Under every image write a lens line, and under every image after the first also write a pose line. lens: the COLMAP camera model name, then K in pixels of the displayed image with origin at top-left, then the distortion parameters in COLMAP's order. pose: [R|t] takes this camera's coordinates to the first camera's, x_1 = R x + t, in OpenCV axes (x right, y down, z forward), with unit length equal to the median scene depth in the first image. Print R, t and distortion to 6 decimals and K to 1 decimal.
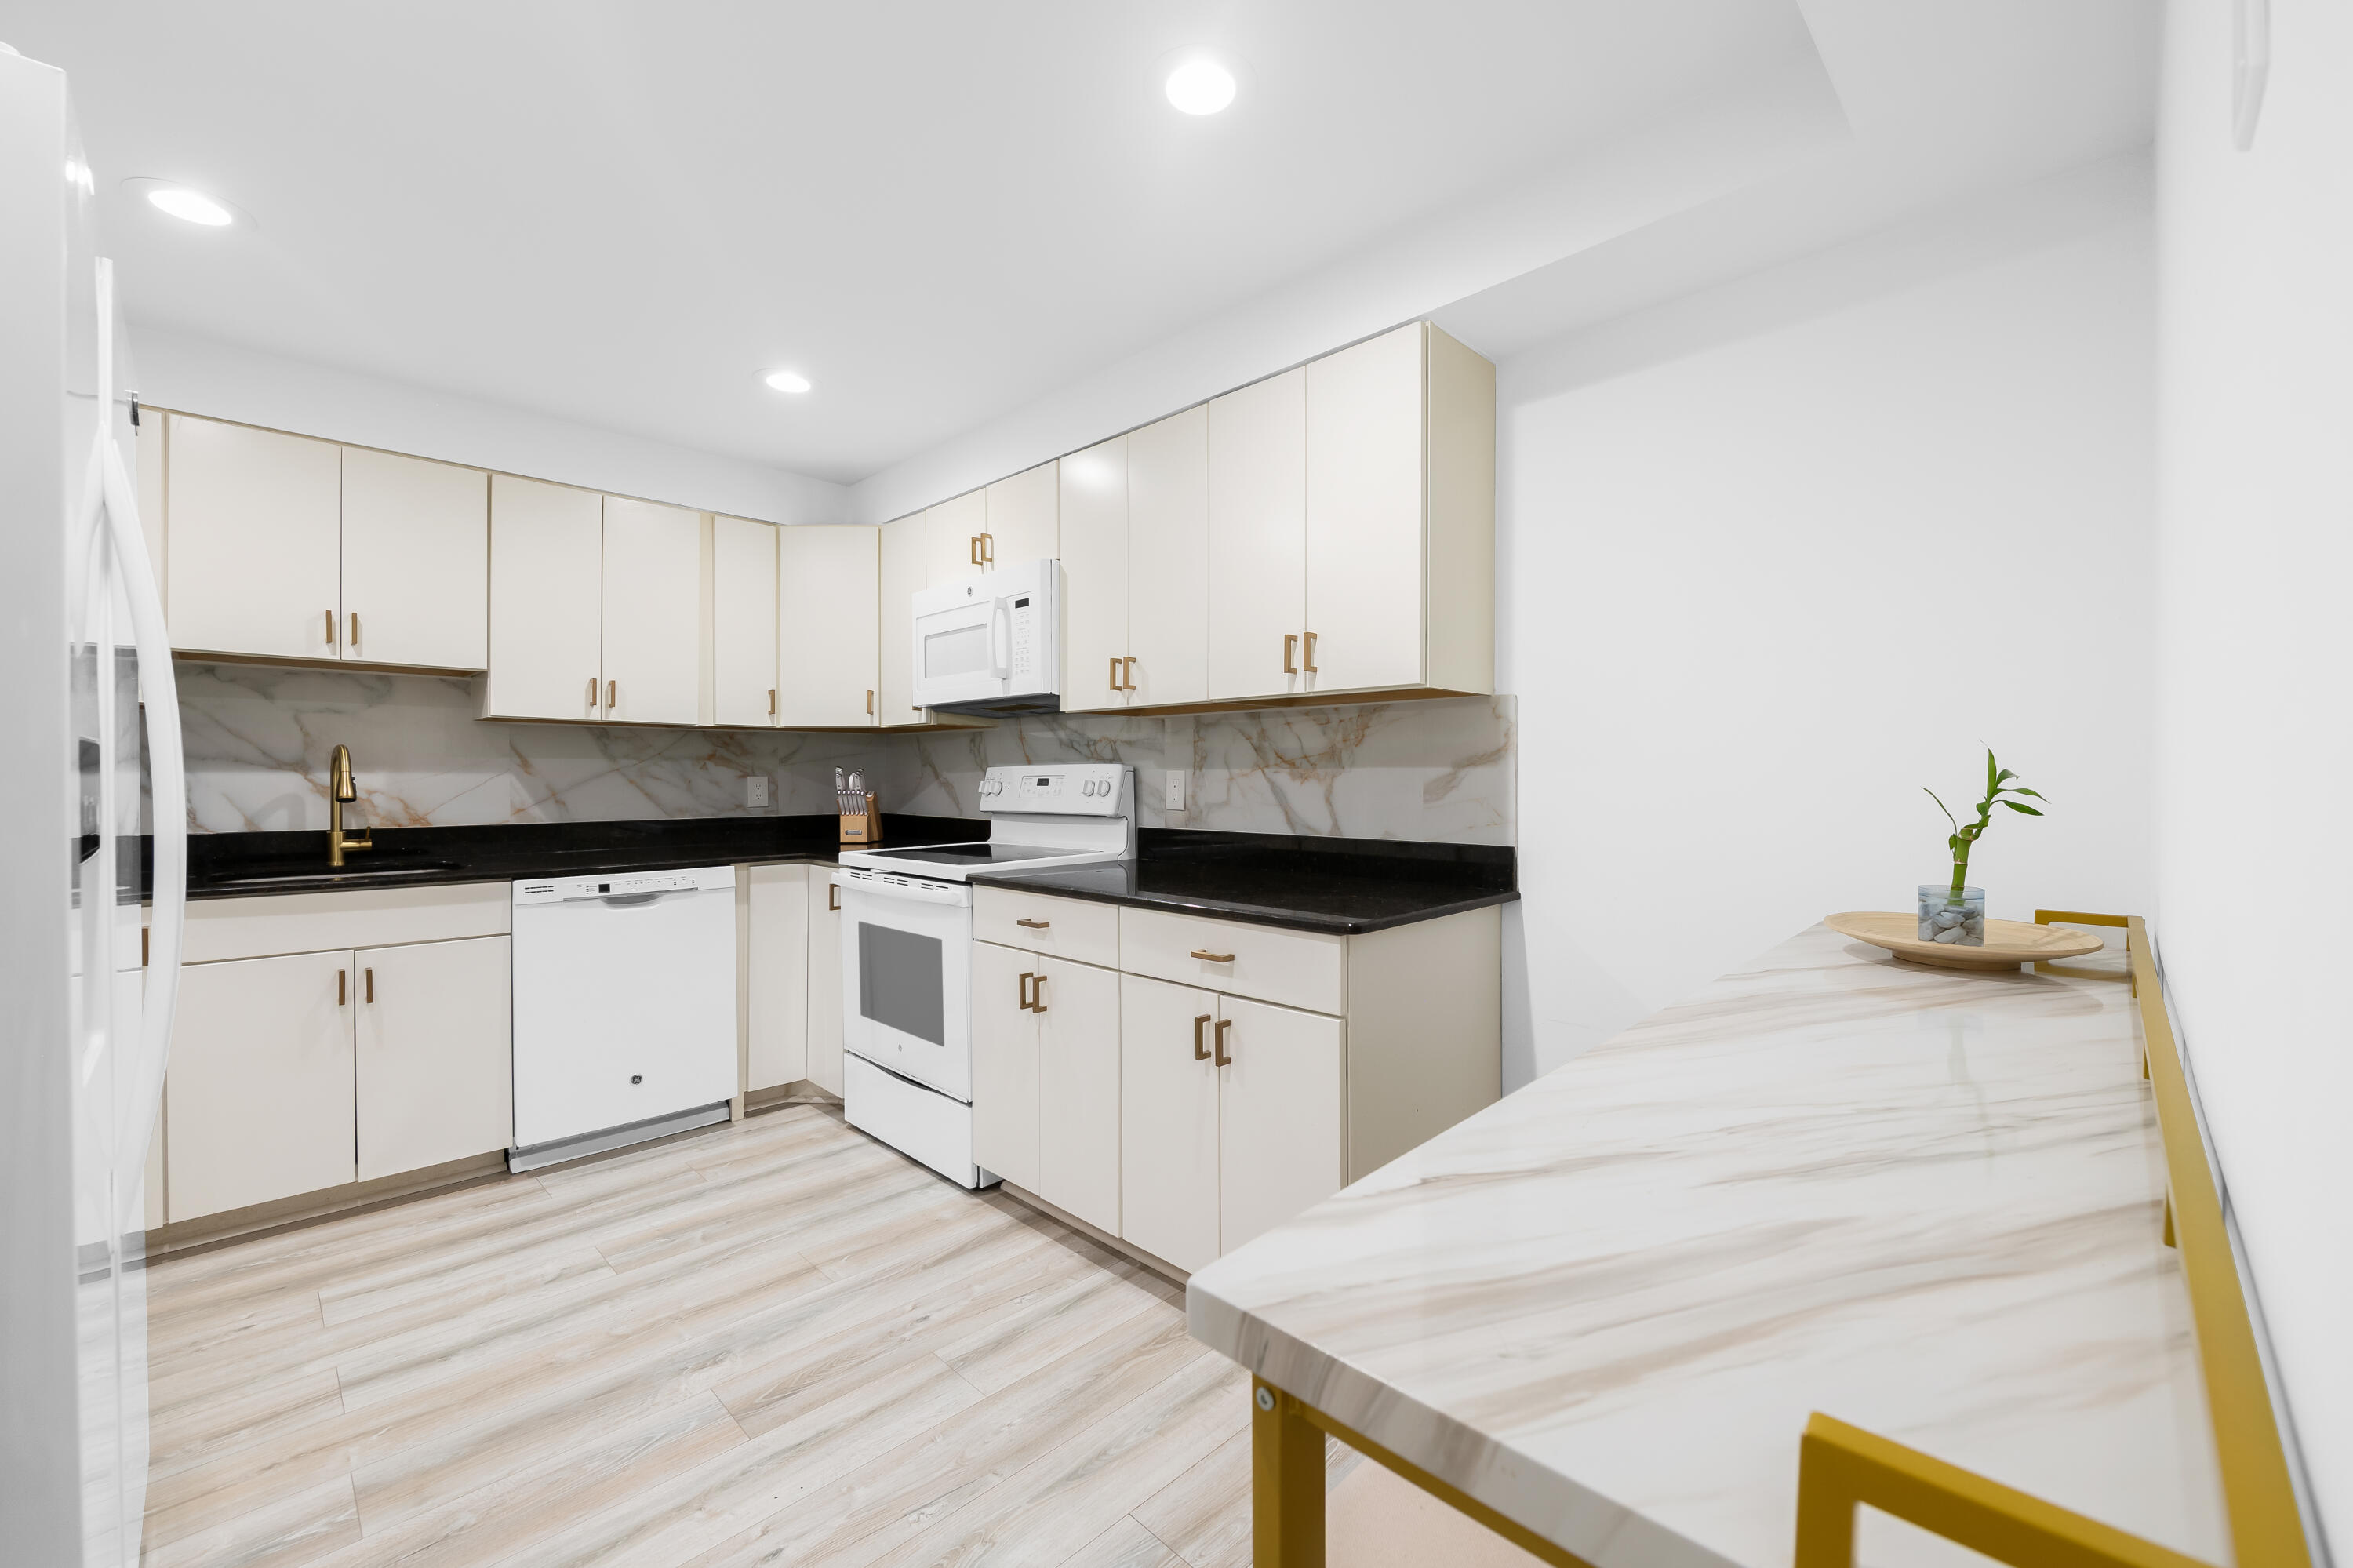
lens RADIAL K [[932.2, 0, 1186.6], [0, 932.2, 772.5], [0, 0, 1]] dist [0.001474, -0.003424]
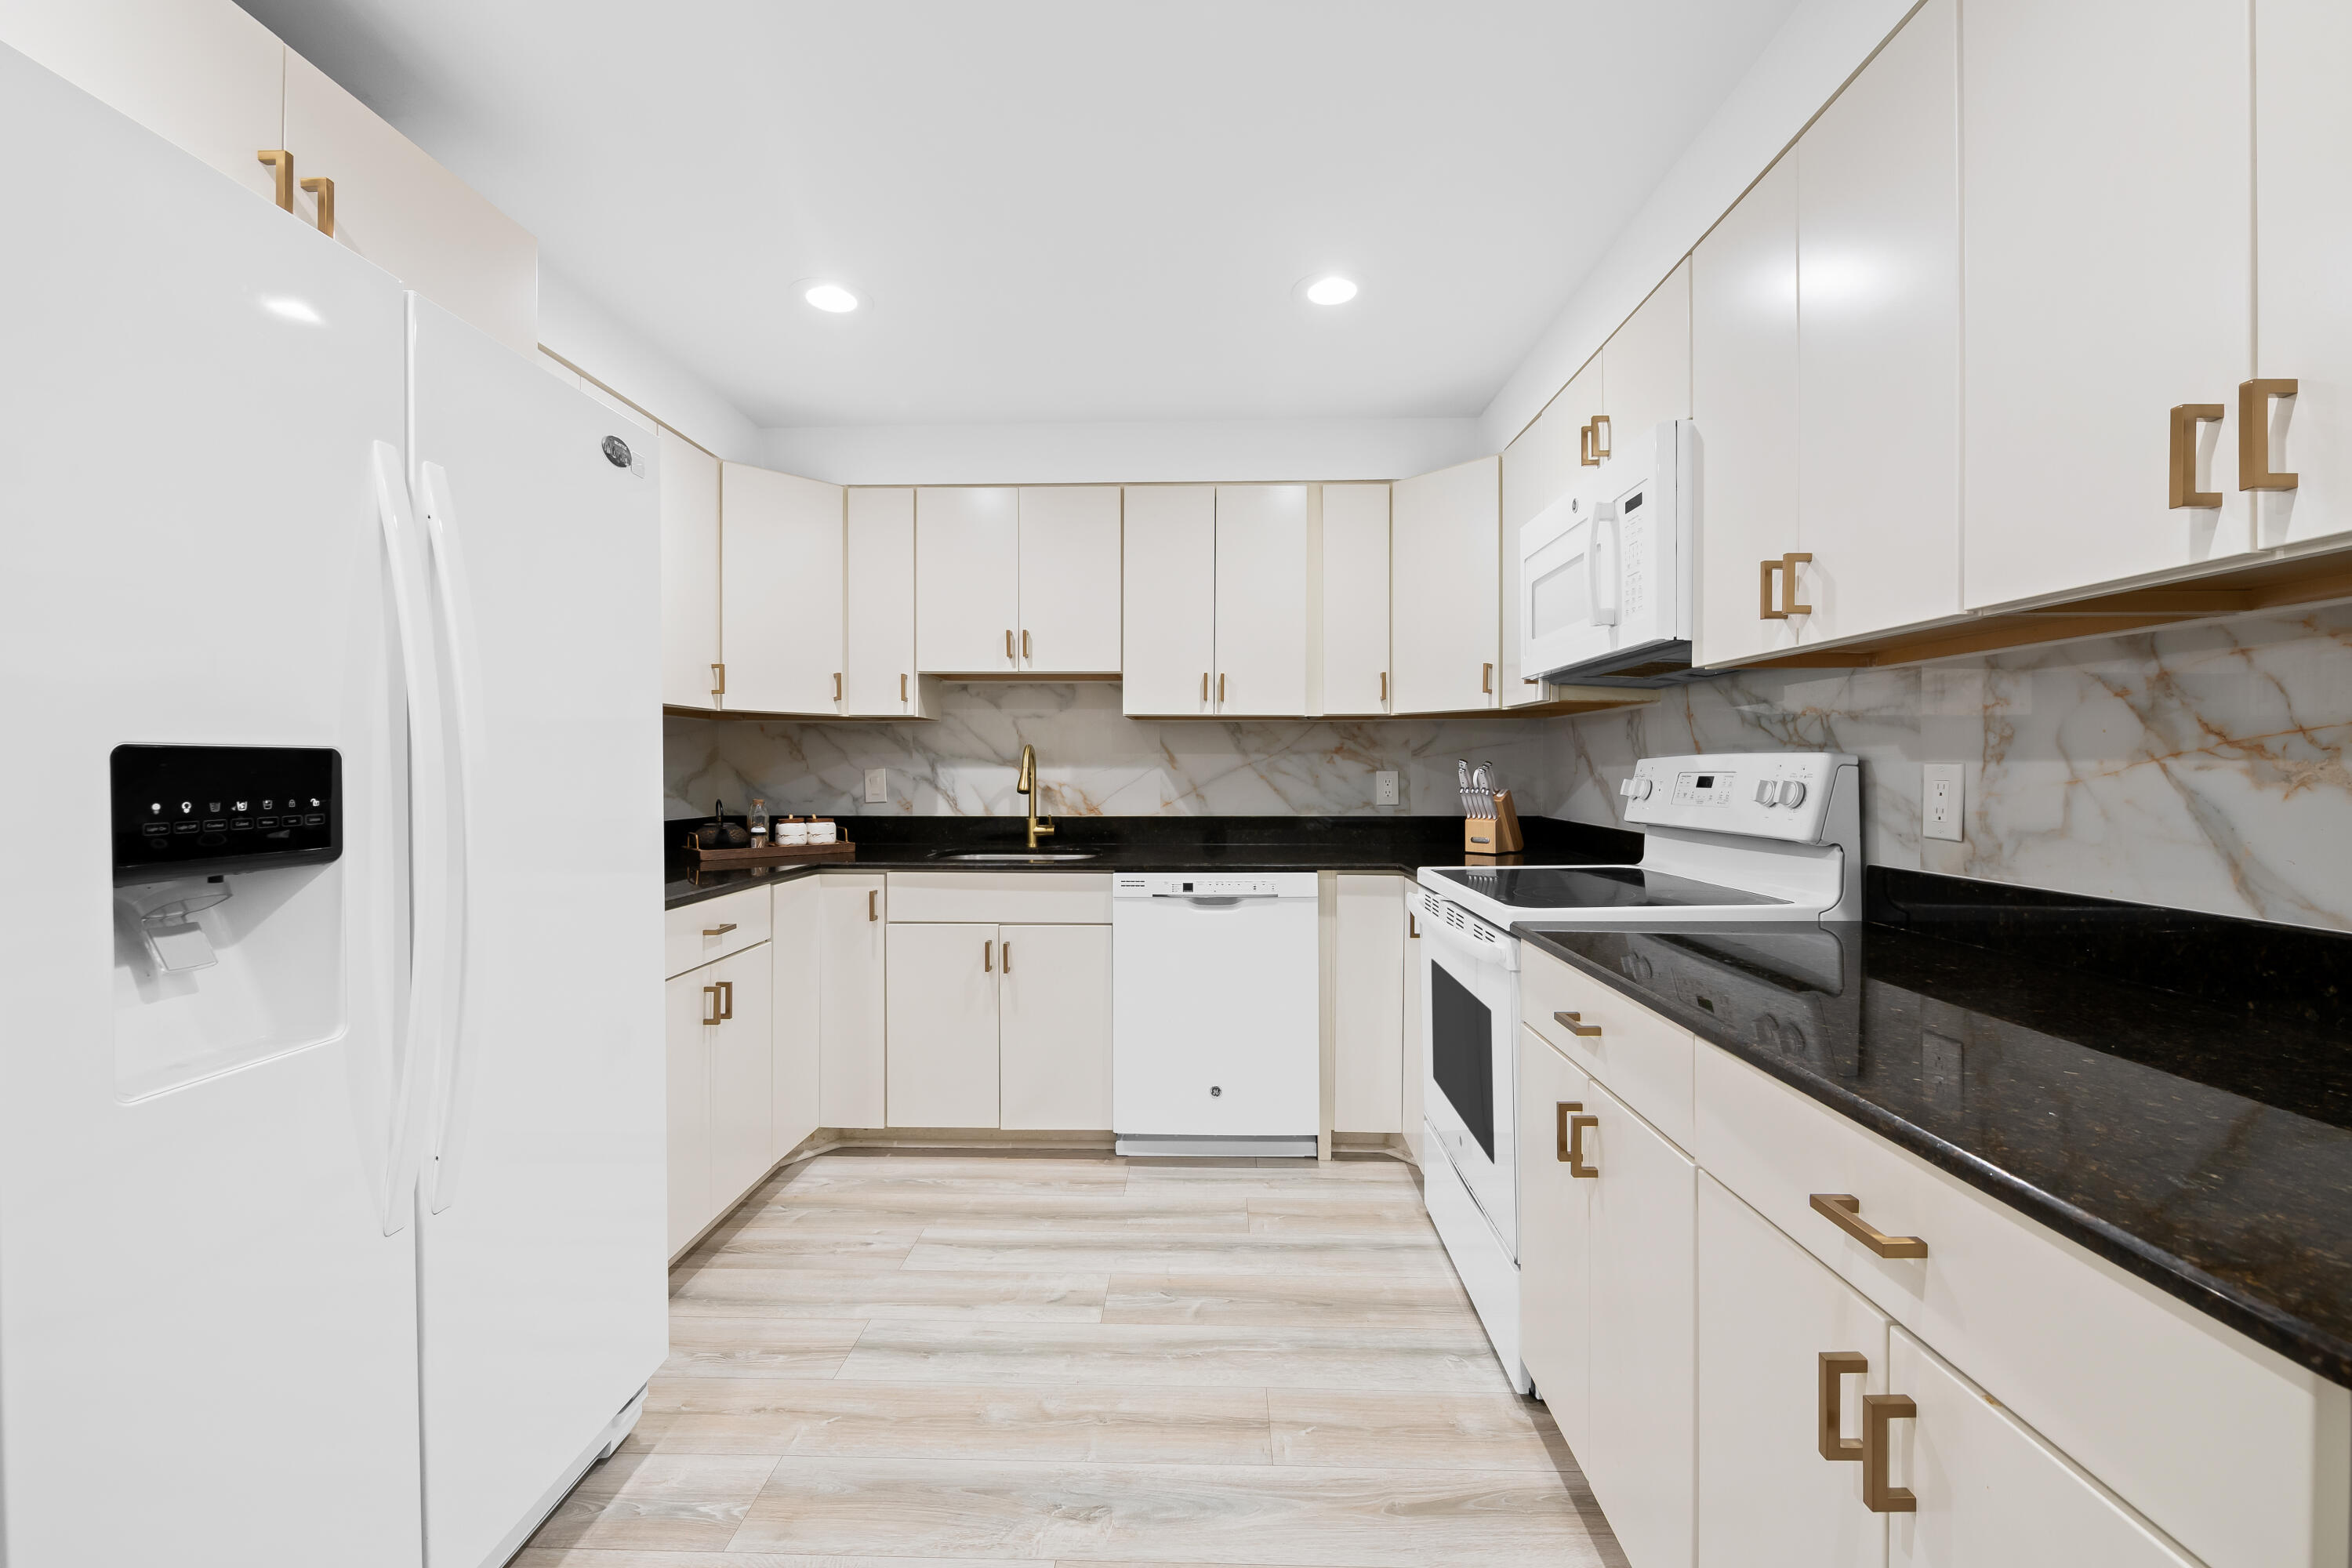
lens RADIAL K [[931.8, 0, 1186.1], [0, 931.8, 772.5], [0, 0, 1]] dist [0.001474, -0.003424]
pose [[0.684652, 0.003320, -0.728863, 0.079277], [0.003793, 0.999960, 0.008118, -0.003192], [0.728861, -0.008322, 0.684612, 0.333523]]
